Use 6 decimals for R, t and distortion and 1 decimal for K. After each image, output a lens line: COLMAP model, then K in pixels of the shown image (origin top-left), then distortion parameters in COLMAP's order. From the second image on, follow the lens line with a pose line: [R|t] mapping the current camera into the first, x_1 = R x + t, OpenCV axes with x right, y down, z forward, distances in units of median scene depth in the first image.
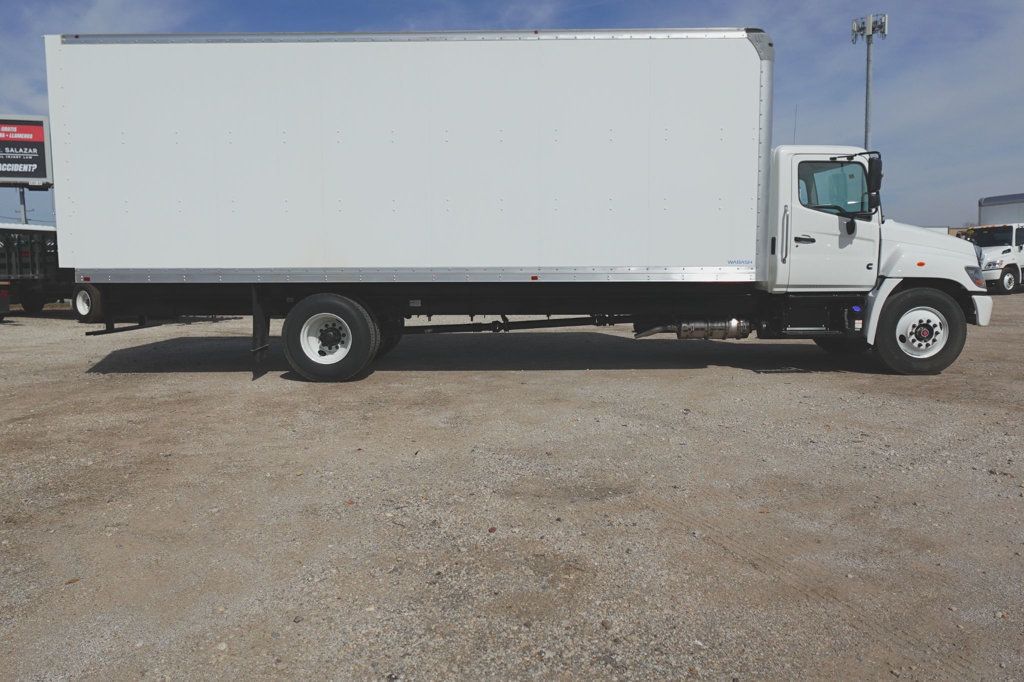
lens RADIAL K [[758.0, 0, 512.0], [0, 758.0, 341.0], [0, 0, 1]] dist [-0.002735, 0.003792]
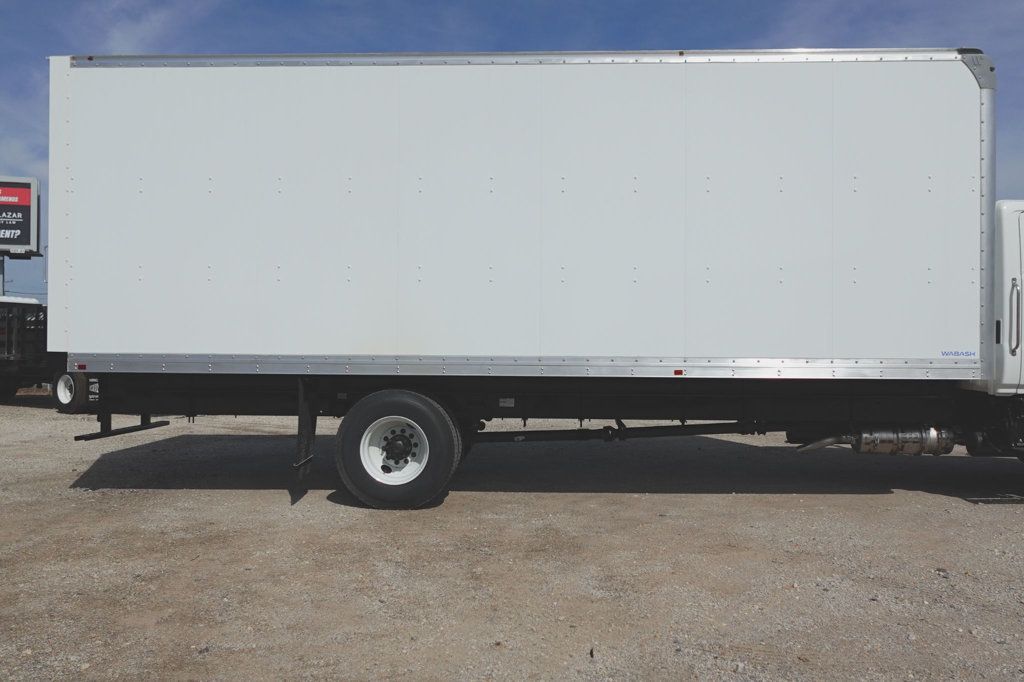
lens RADIAL K [[845.7, 0, 512.0], [0, 845.7, 341.0], [0, 0, 1]] dist [-0.004308, 0.009541]
pose [[0.999694, 0.009484, -0.022830, -0.108644], [-0.011836, 0.994377, -0.105231, -0.023069], [0.021703, 0.105469, 0.994186, 0.160696]]
